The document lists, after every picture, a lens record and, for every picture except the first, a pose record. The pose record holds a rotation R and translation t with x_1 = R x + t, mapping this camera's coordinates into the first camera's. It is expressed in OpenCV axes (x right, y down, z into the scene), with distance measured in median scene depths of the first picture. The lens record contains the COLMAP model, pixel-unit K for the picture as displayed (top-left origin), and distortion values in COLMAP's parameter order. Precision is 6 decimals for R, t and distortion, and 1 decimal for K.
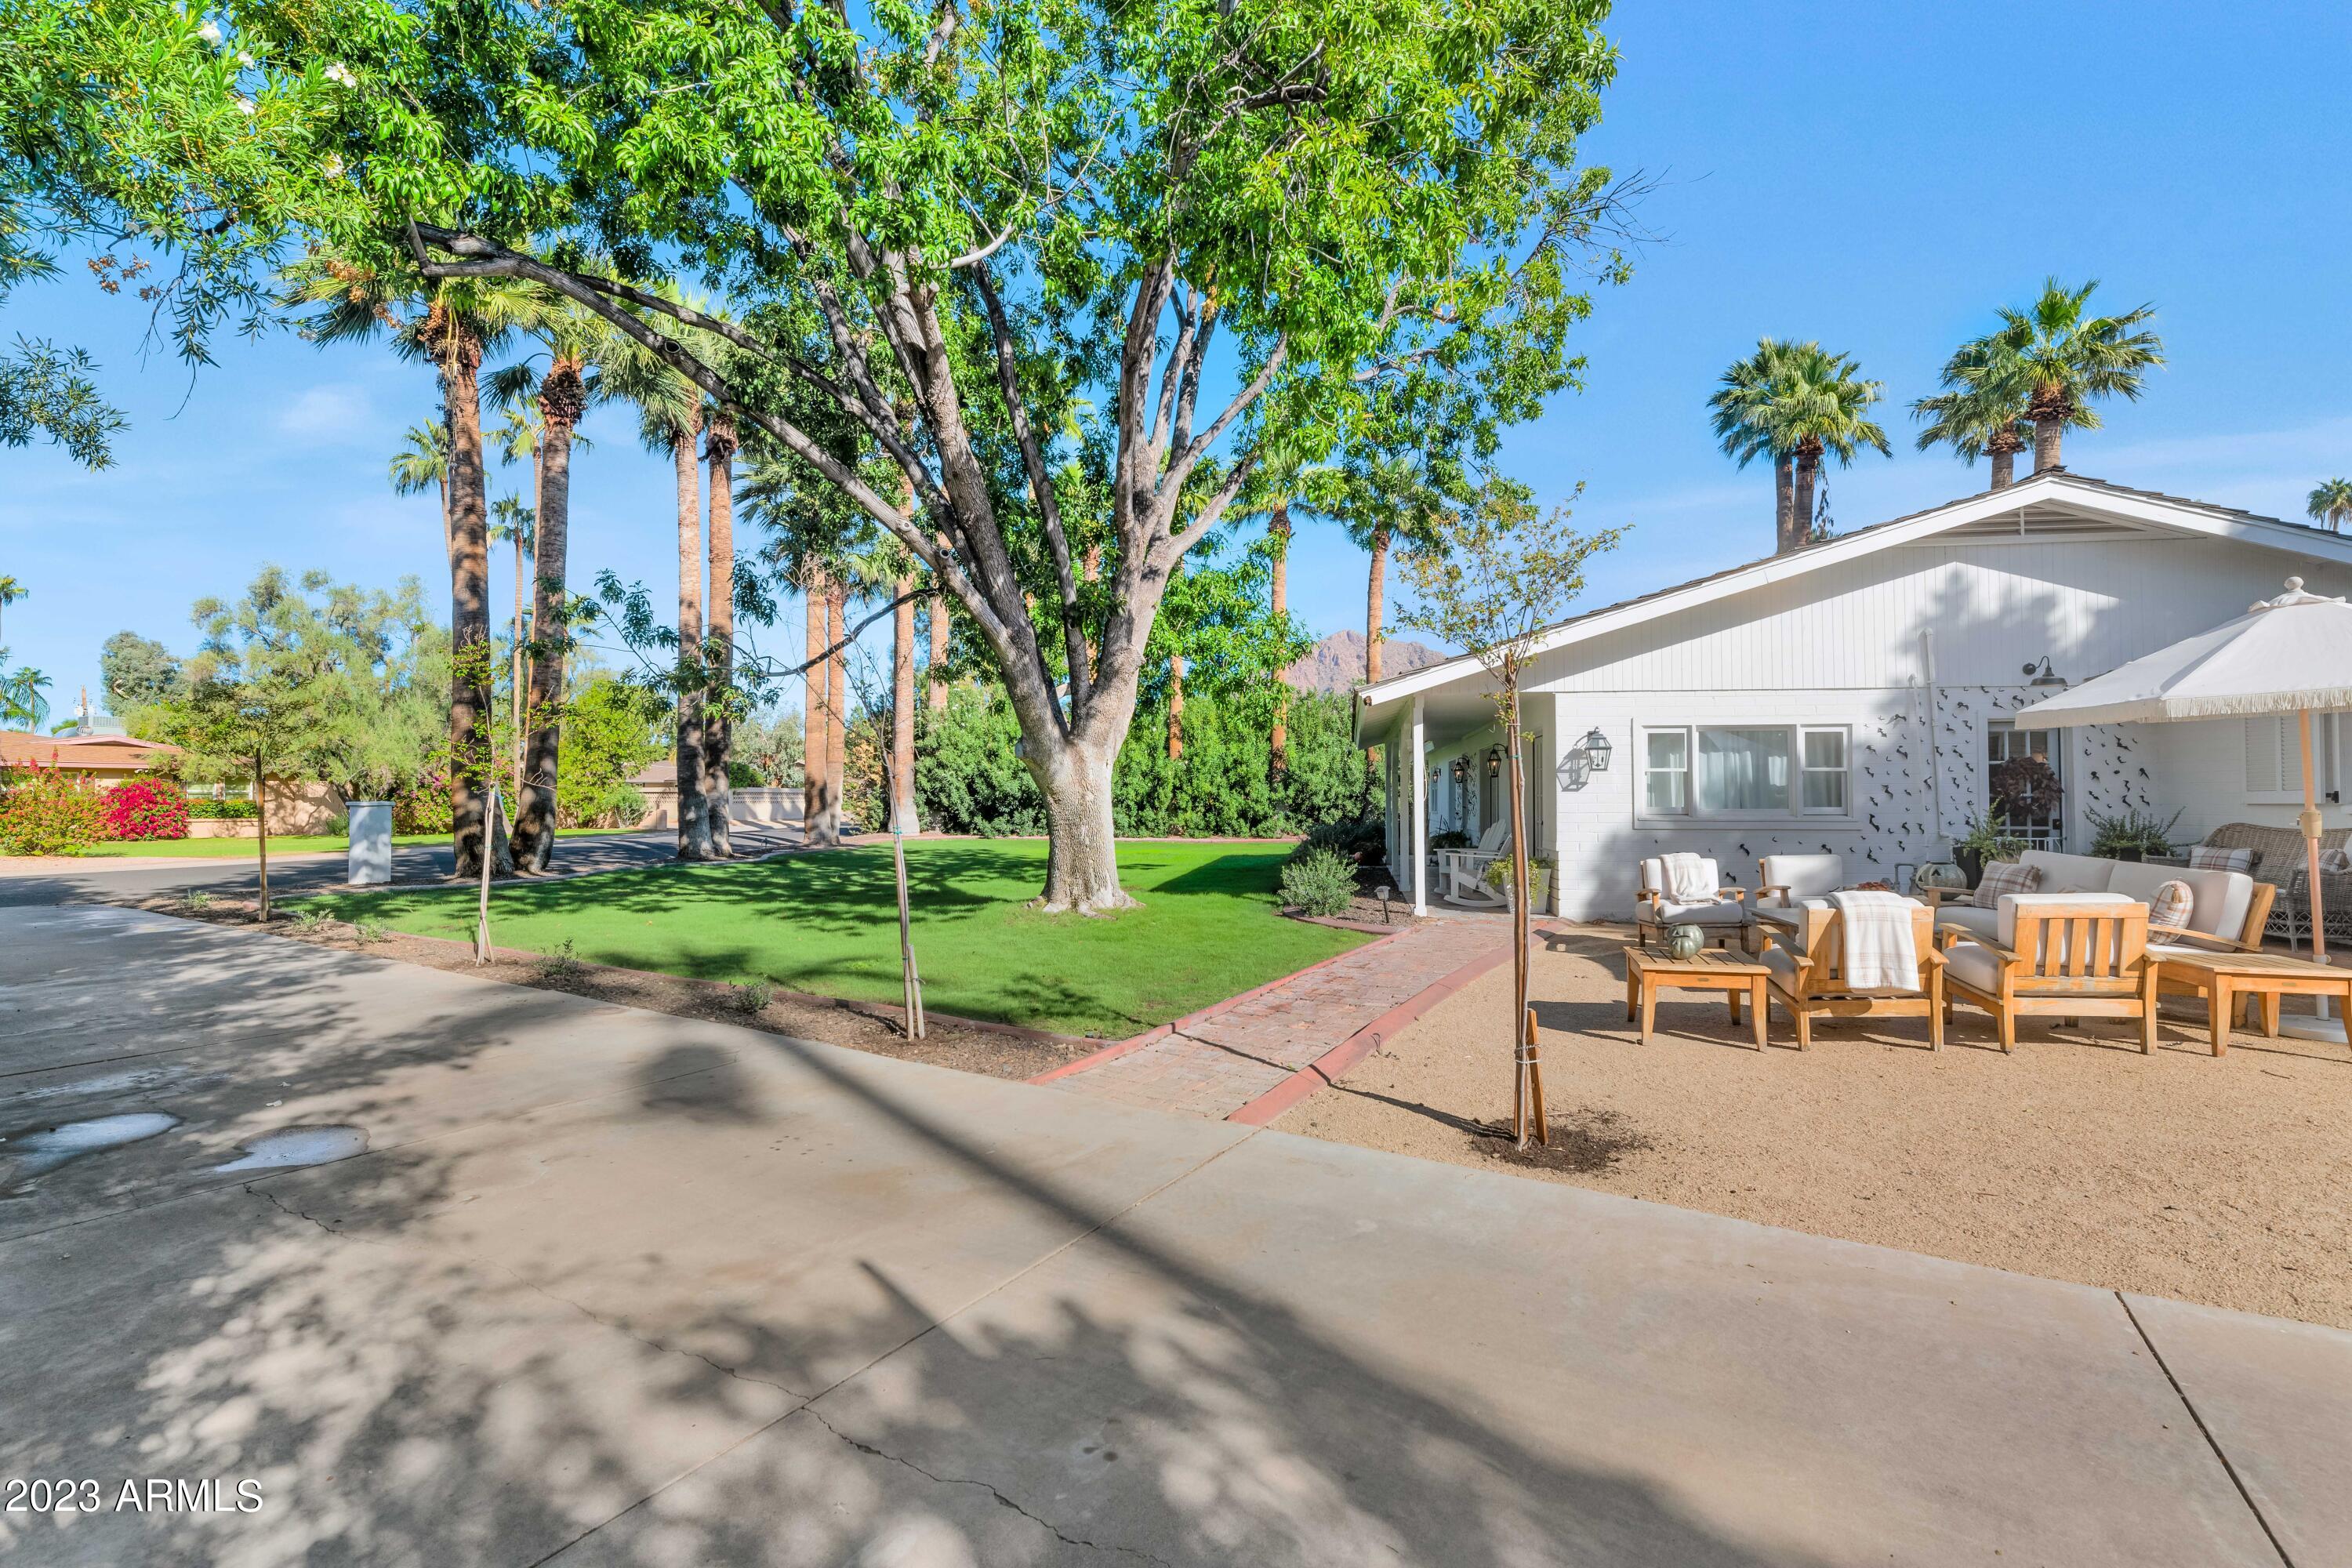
lens RADIAL K [[1071.1, 0, 1176.0], [0, 1071.1, 784.0], [0, 0, 1]] dist [-0.017398, 0.000262]
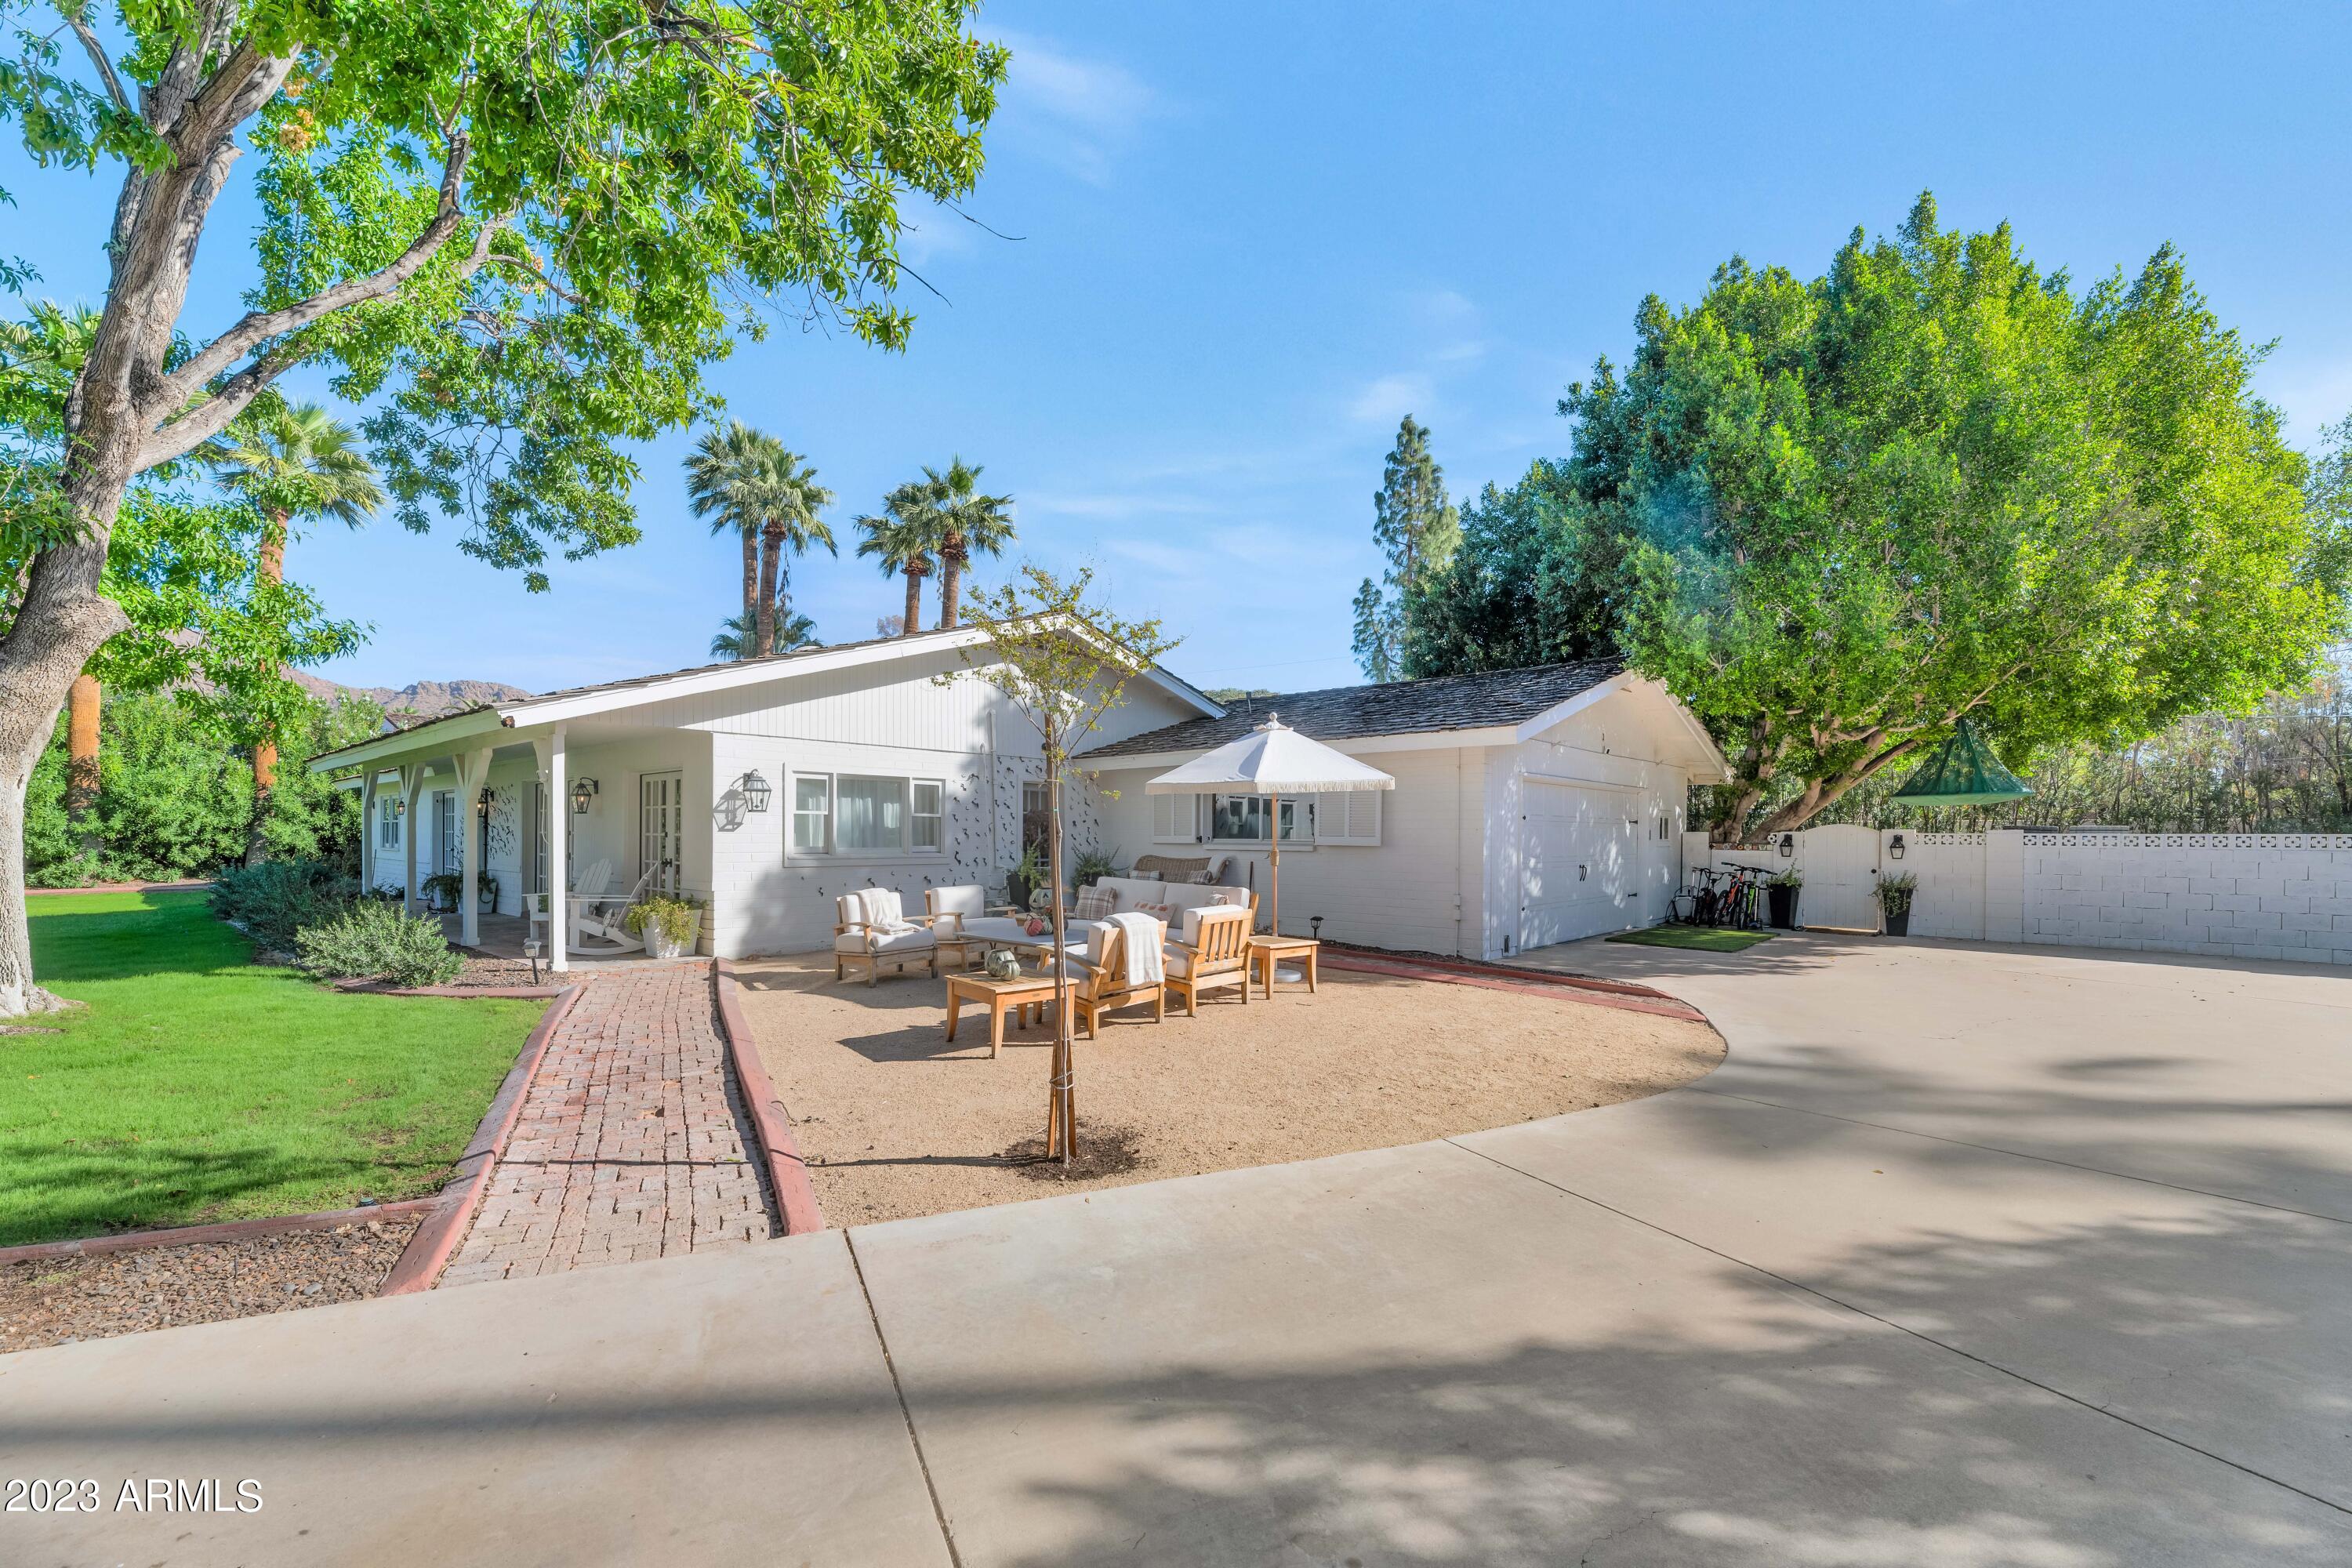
lens RADIAL K [[980.2, 0, 1176.2], [0, 980.2, 841.2], [0, 0, 1]] dist [-0.001899, -0.000060]
pose [[0.533427, -0.001964, 0.845844, -0.187130], [-0.017976, 0.999745, 0.013658, -0.004047], [-0.845655, -0.022490, 0.533256, 0.146522]]
